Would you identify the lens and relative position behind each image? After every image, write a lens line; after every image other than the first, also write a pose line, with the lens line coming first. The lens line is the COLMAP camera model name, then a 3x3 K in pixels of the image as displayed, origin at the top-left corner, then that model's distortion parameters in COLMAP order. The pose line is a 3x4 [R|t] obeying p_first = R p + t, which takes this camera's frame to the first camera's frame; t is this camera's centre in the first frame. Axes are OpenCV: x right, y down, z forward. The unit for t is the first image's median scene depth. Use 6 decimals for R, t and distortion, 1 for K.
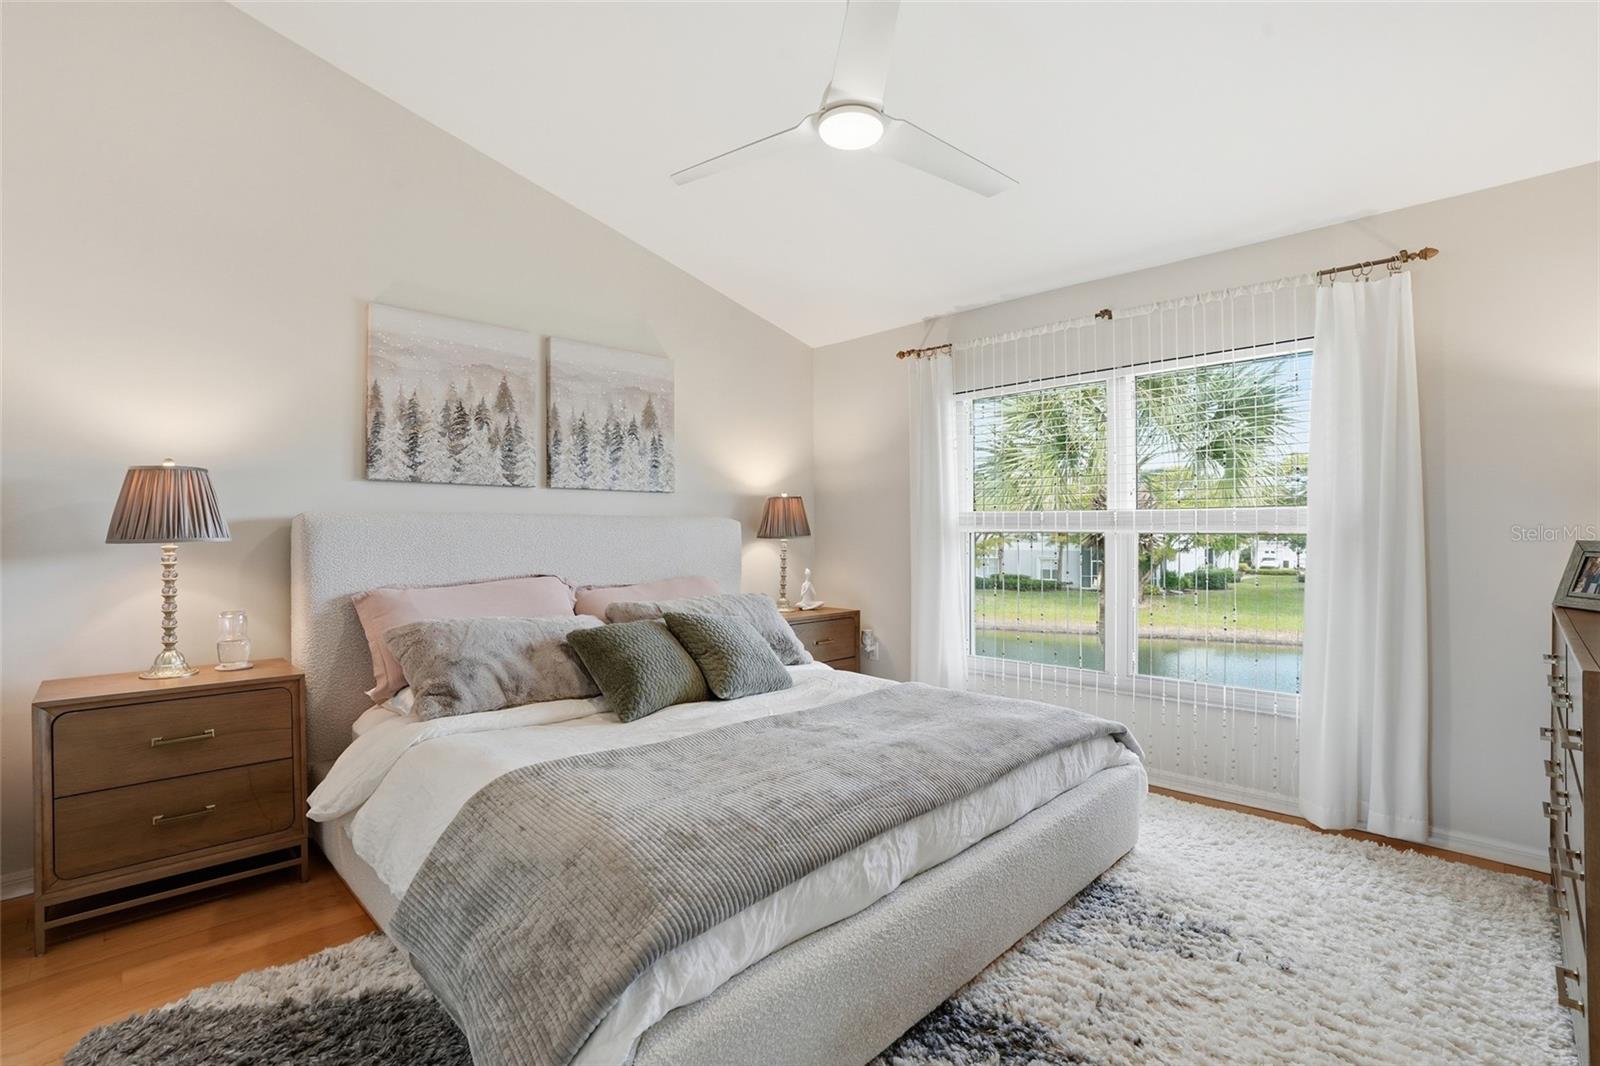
lens RADIAL K [[750.1, 0, 800.0], [0, 750.1, 533.0], [0, 0, 1]] dist [-0.074099, 0.030822]
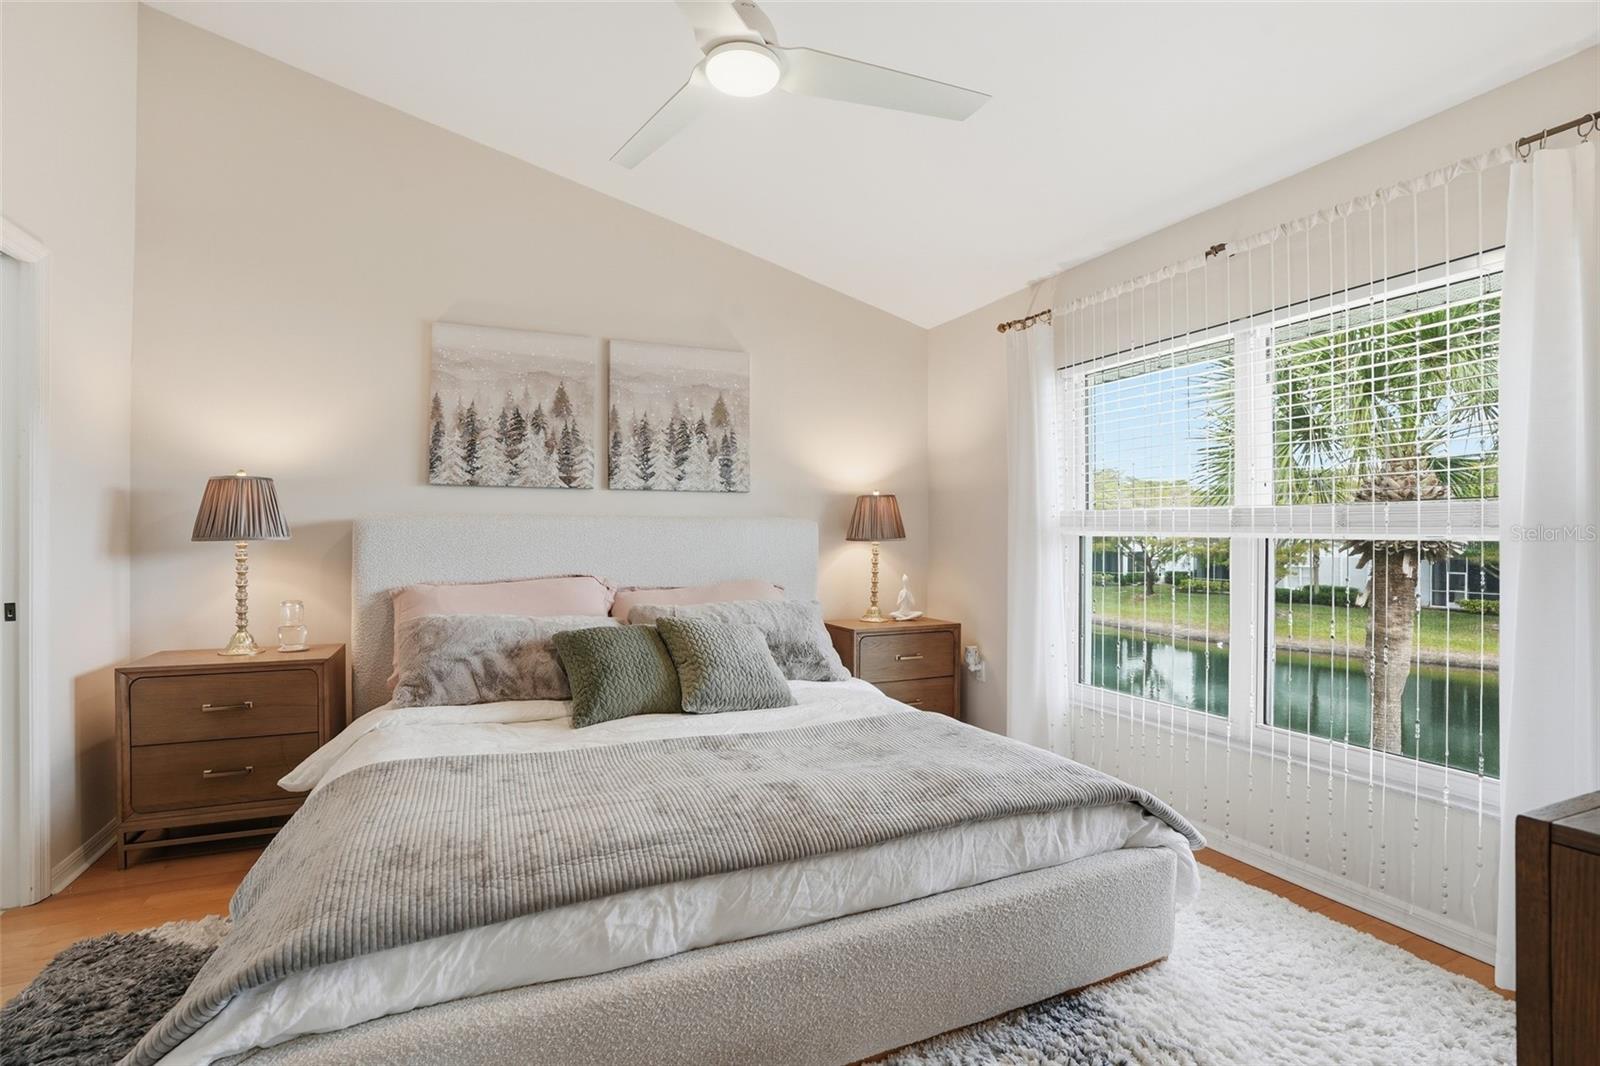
lens RADIAL K [[772.2, 0, 800.0], [0, 772.2, 533.0], [0, 0, 1]] dist [-0.071627, 0.031091]
pose [[0.935974, 0.003446, -0.352053, 0.323174], [-0.004170, 0.999990, -0.001299, -0.001141], [0.352045, 0.002684, 0.935979, 0.134700]]
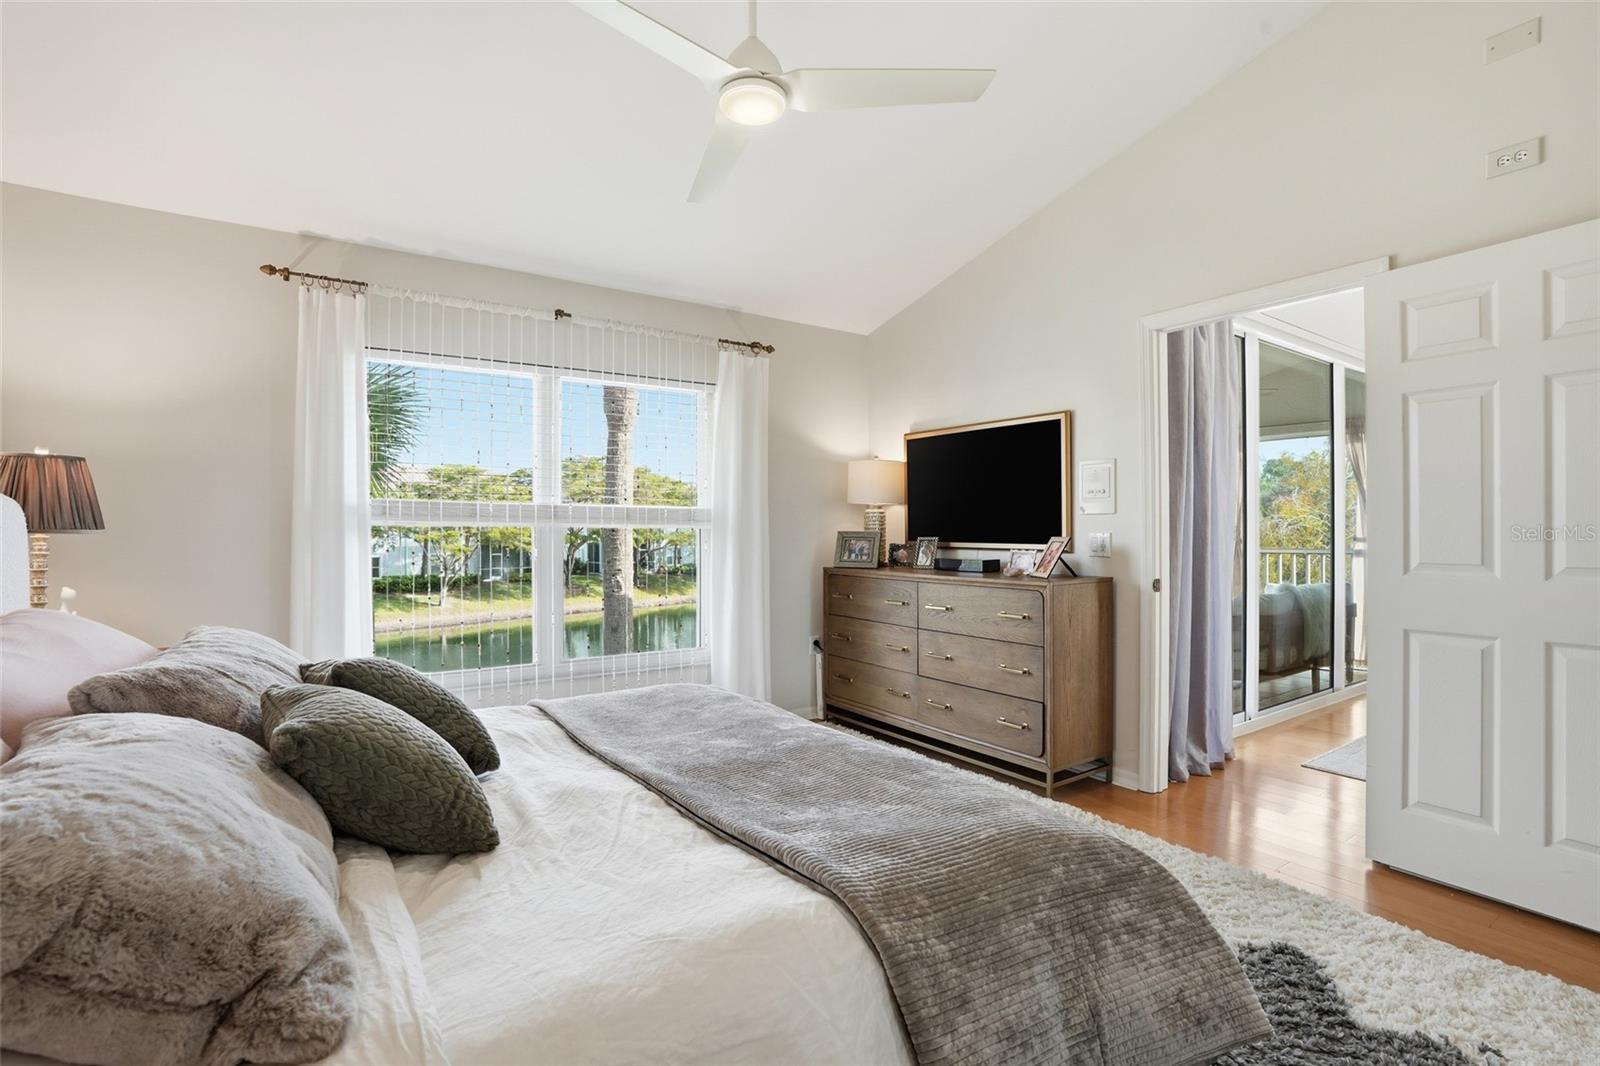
lens RADIAL K [[750.1, 0, 800.0], [0, 750.1, 533.0], [0, 0, 1]] dist [-0.074099, 0.030822]
pose [[0.178863, 0.004884, 0.983862, -0.621243], [0.005592, 0.999966, -0.005981, 0.019731], [-0.983858, 0.006572, 0.178829, 0.556321]]
